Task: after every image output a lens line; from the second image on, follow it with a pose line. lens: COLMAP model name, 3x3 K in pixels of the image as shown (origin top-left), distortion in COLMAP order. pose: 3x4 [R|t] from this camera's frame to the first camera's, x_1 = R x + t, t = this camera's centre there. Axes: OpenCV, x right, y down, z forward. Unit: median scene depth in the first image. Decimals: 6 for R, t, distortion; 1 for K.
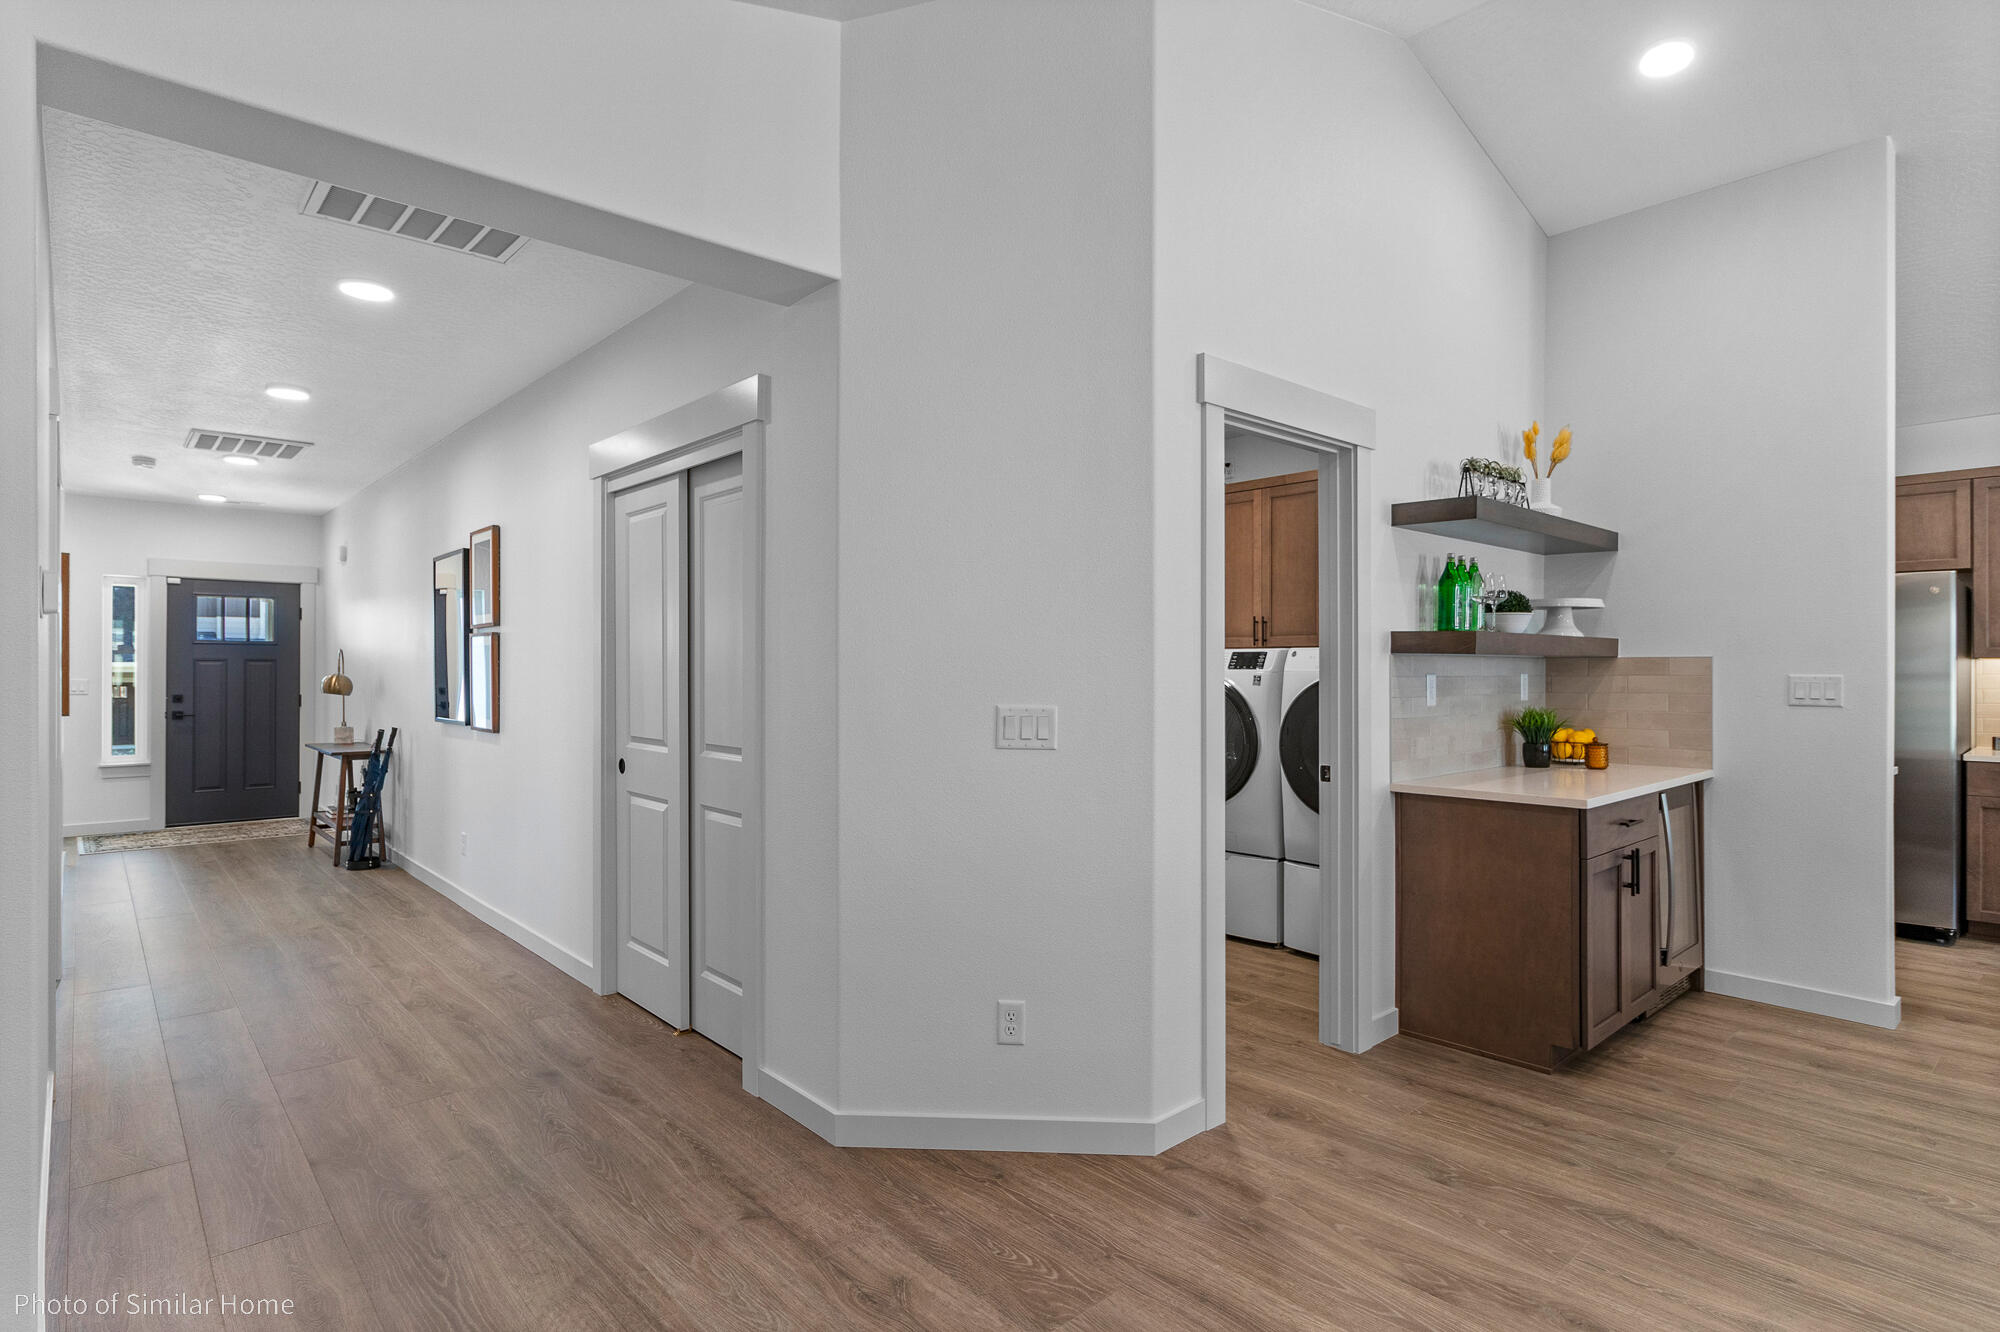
lens RADIAL K [[1034.7, 0, 1000.0], [0, 1034.7, 666.0], [0, 0, 1]] dist [0.002516, -0.000470]
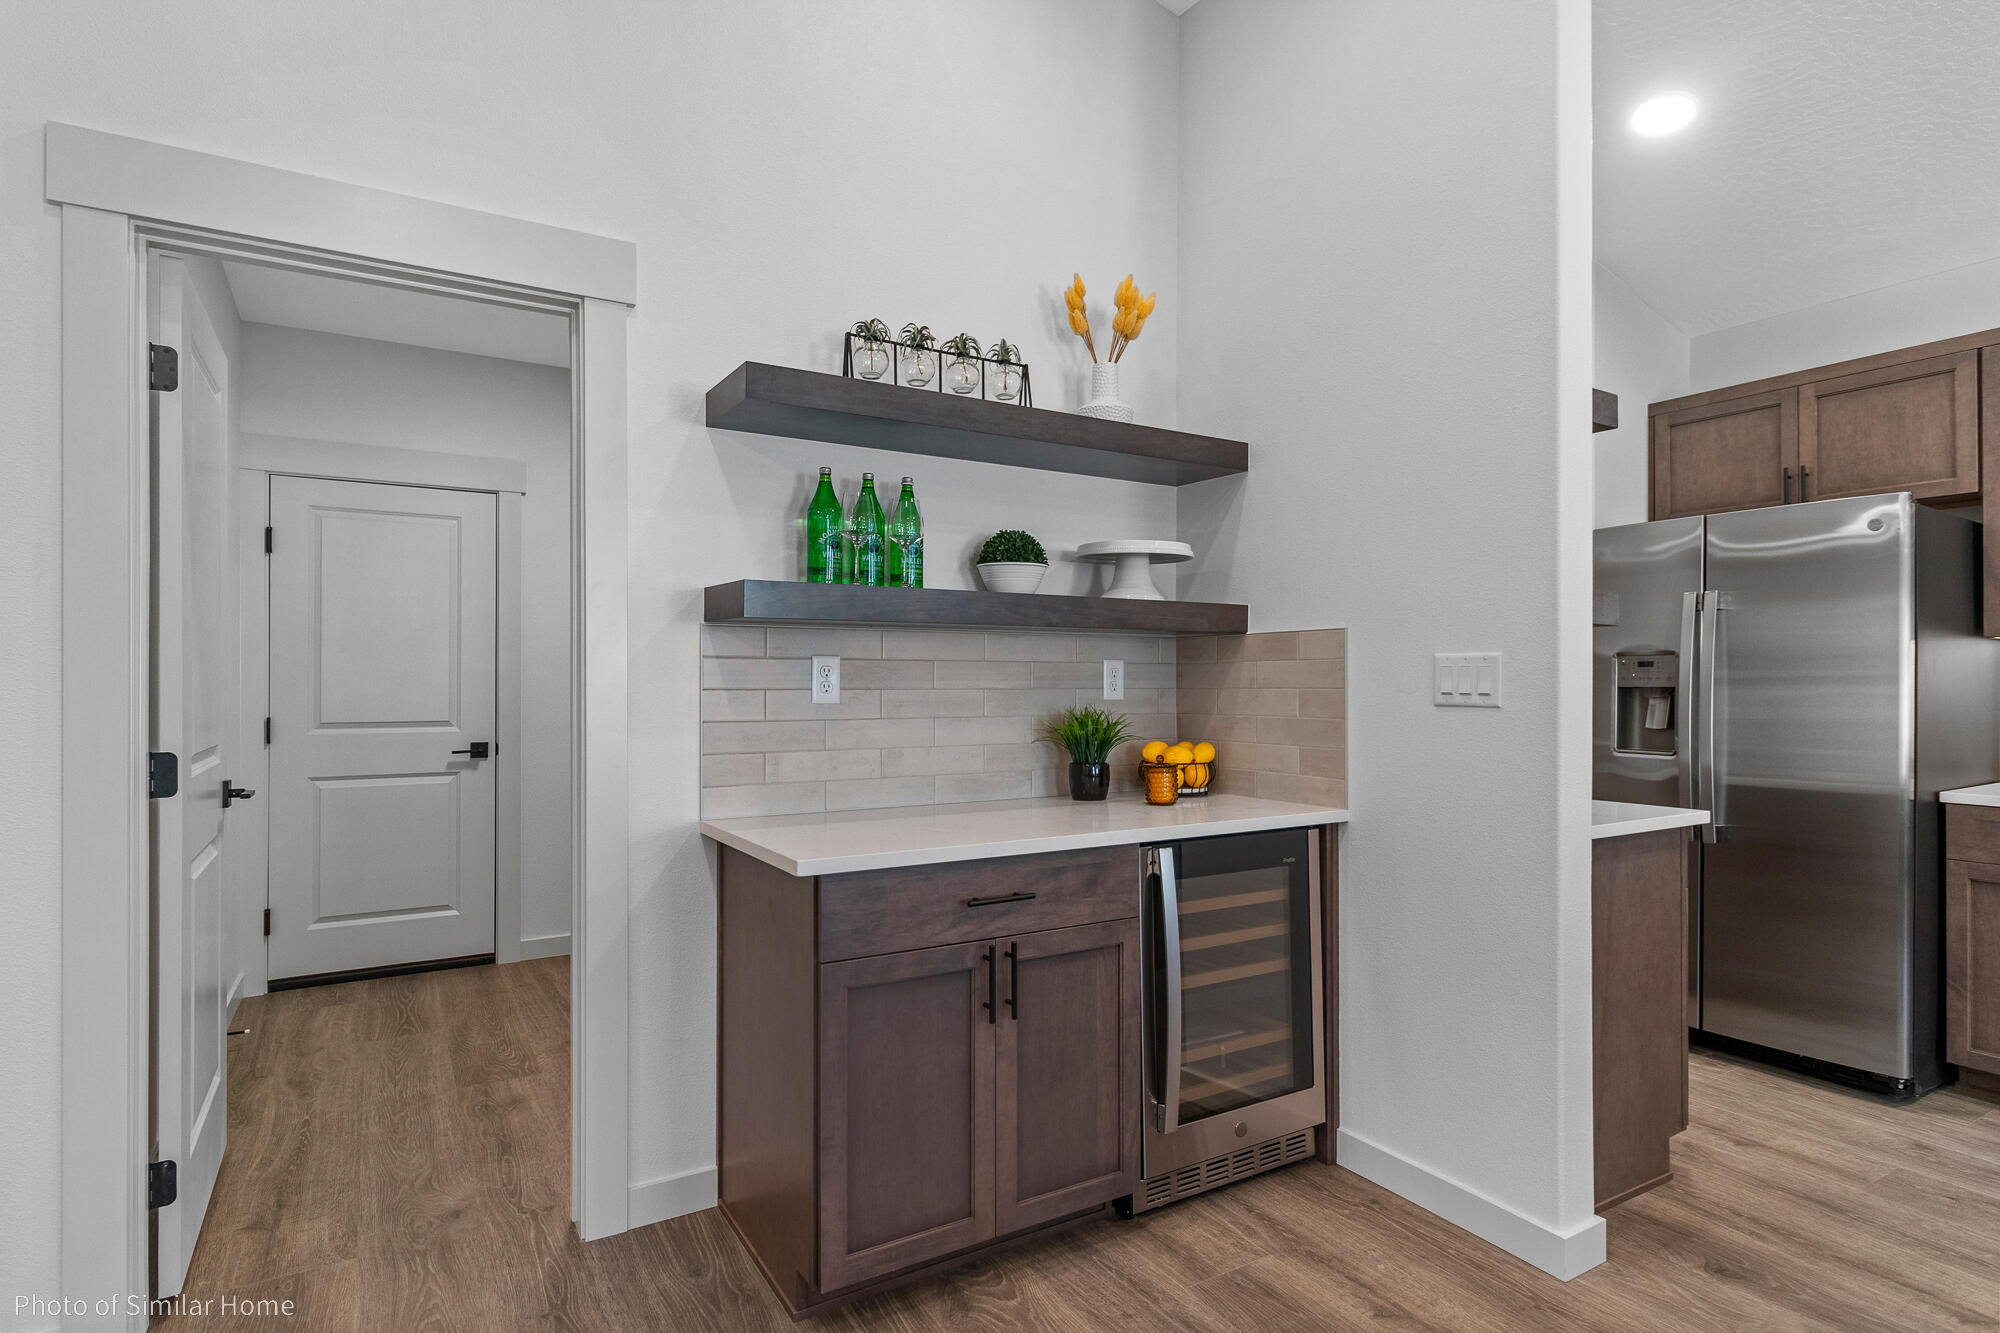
lens RADIAL K [[1034.9, 0, 996.1], [0, 1034.9, 677.0], [0, 0, 1]] dist [0.001191, 0.000004]
pose [[0.980854, -0.002882, -0.194722, 0.527813], [0.001968, 0.999986, -0.004890, 0.020265], [0.194733, 0.004413, 0.980846, 0.305361]]
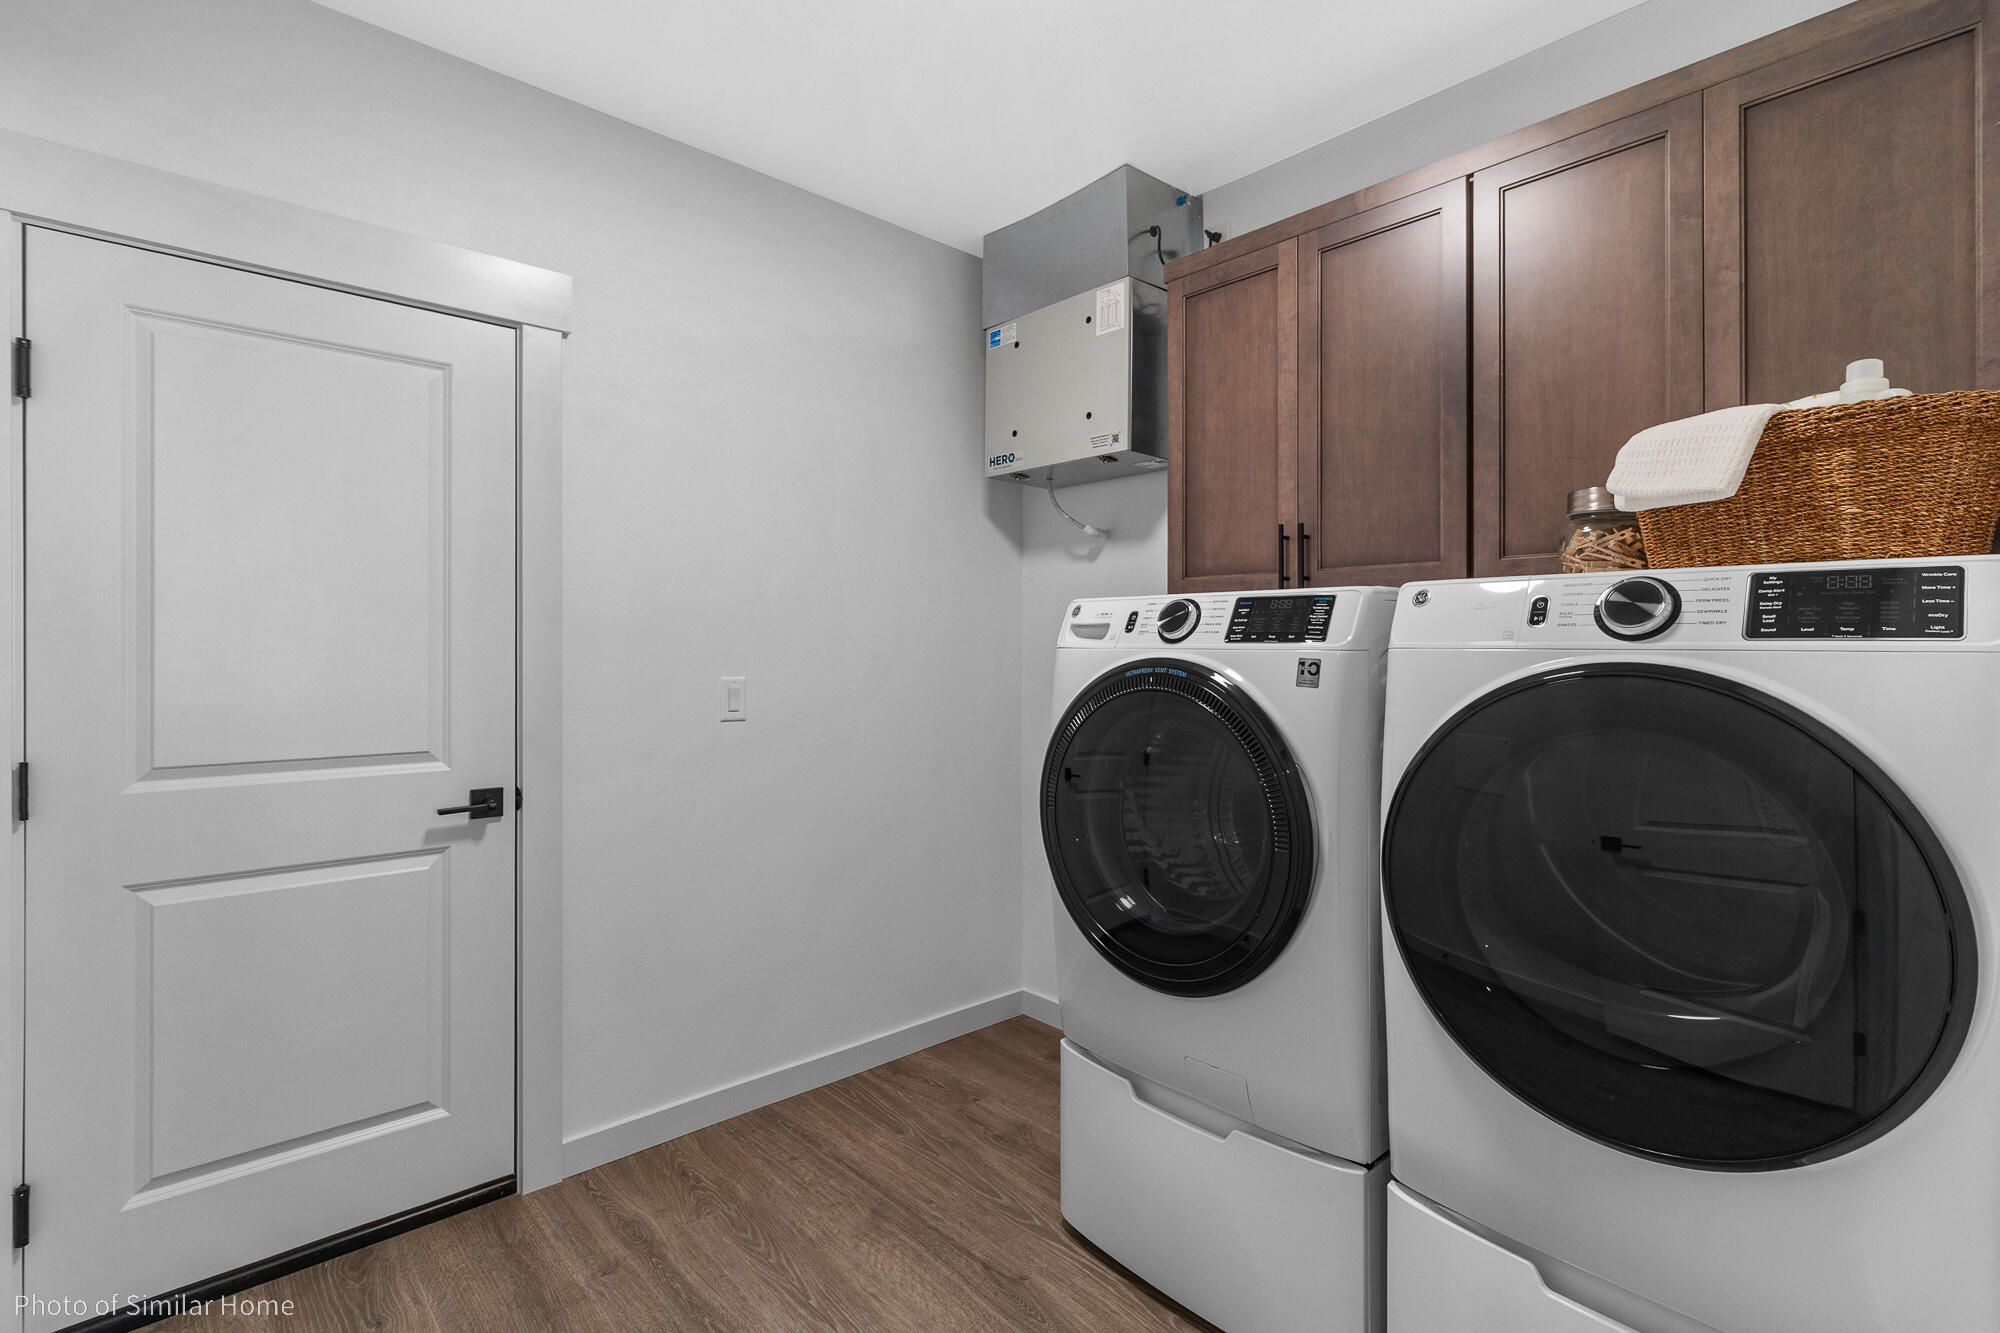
lens RADIAL K [[925.6, 0, 987.3], [0, 925.6, 651.8], [0, 0, 1]] dist [-0.001948, 0.000010]
pose [[0.999984, 0.002025, -0.005356, 0.138384], [-0.002005, 0.999991, 0.003757, 0.005536], [0.005363, -0.003746, 0.999979, 0.679989]]
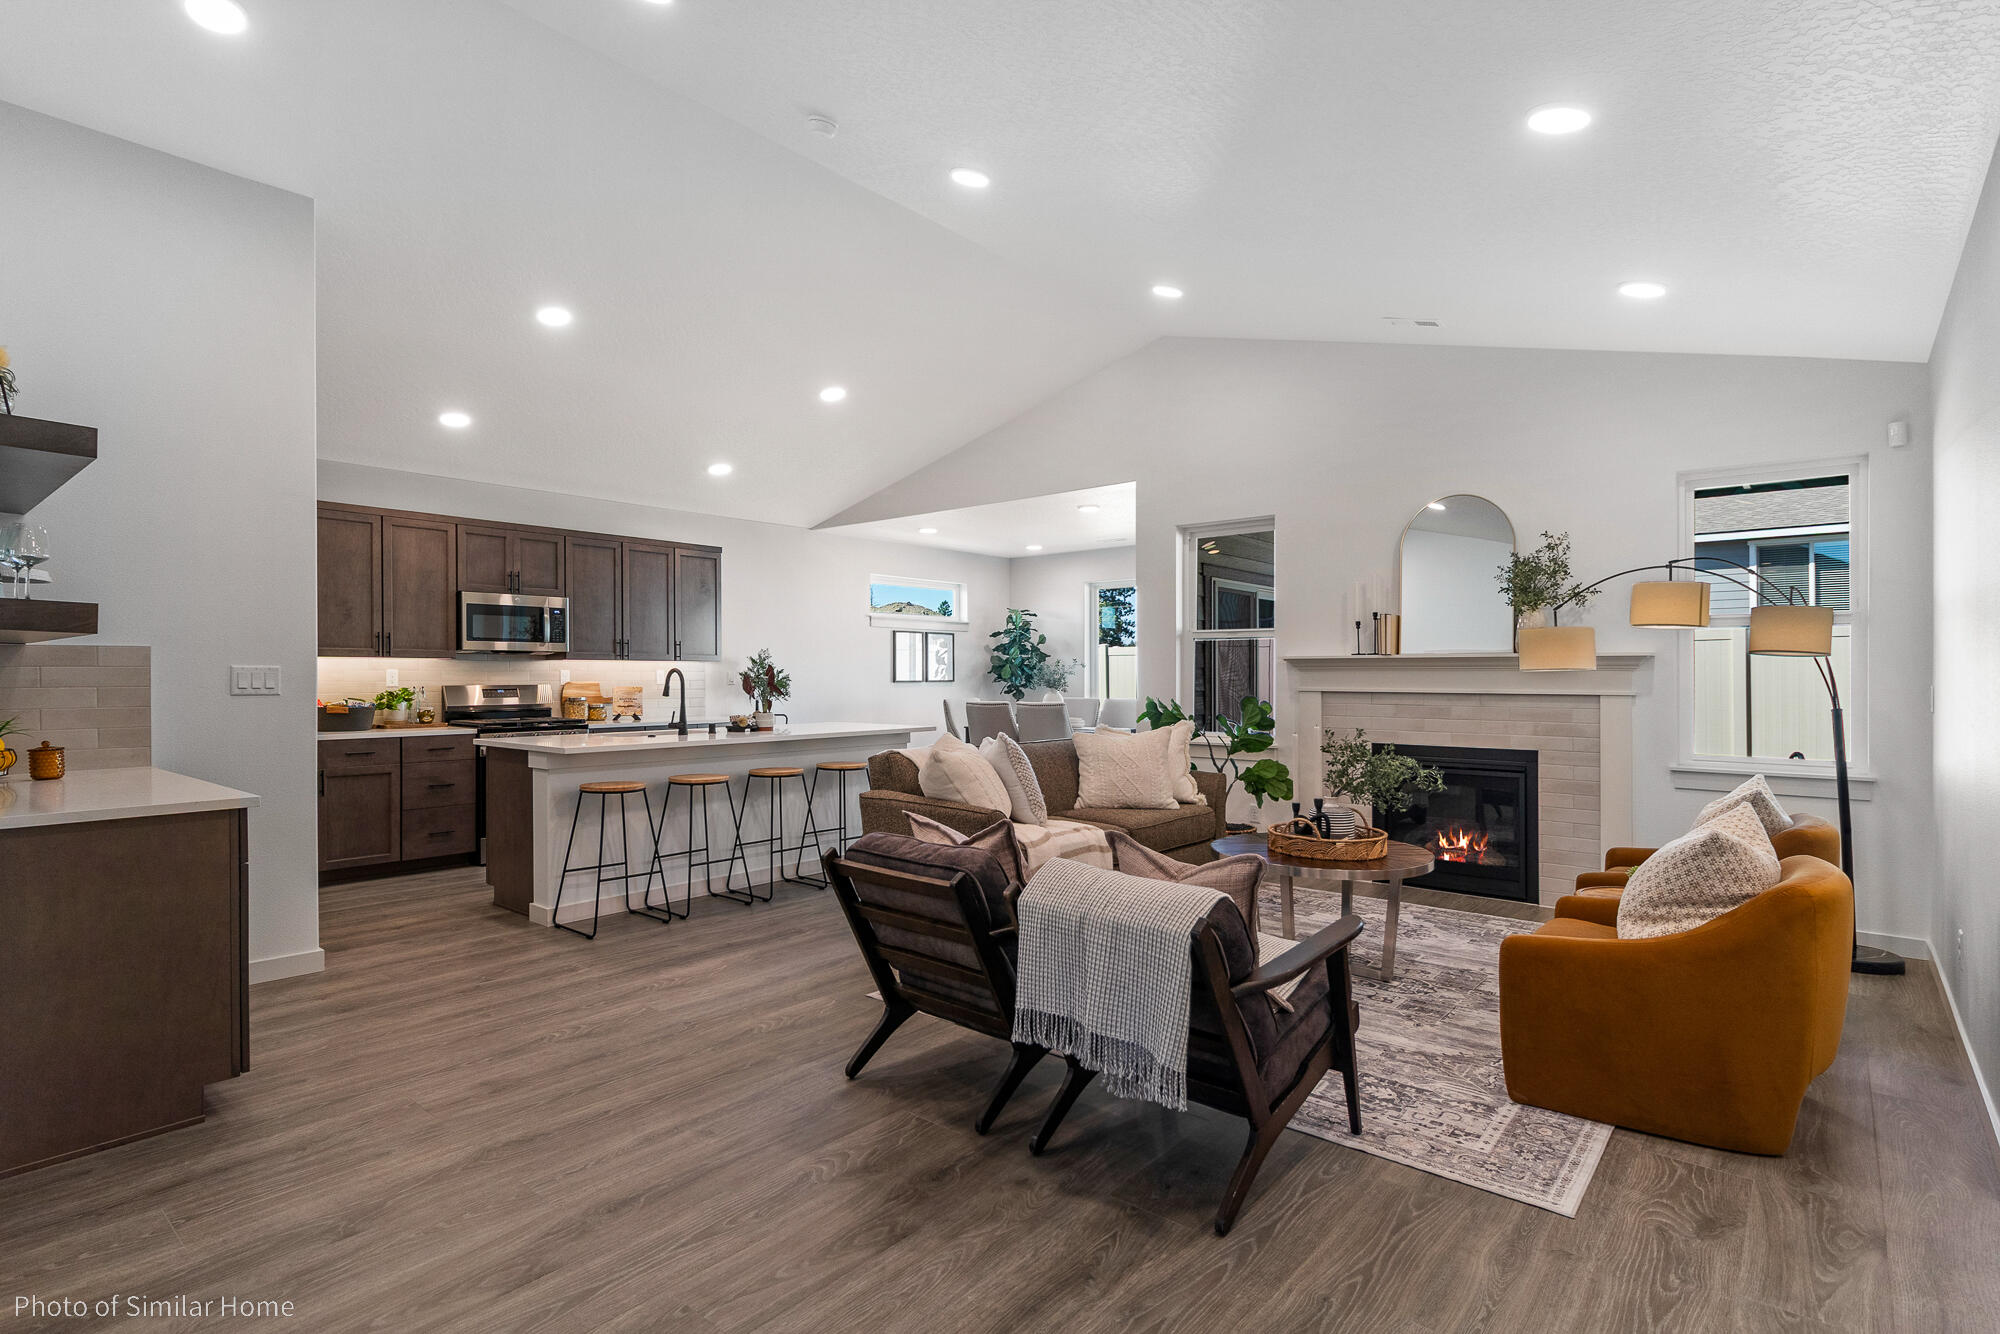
lens RADIAL K [[980.0, 0, 1000.0], [0, 980.0, 667.0], [0, 0, 1]] dist [-0.001028, -0.000216]
pose [[-0.149622, 0.006850, 0.988720, -0.267916], [-0.001723, 0.999973, -0.007188, 0.012769], [-0.988742, -0.002779, -0.149606, 0.325175]]
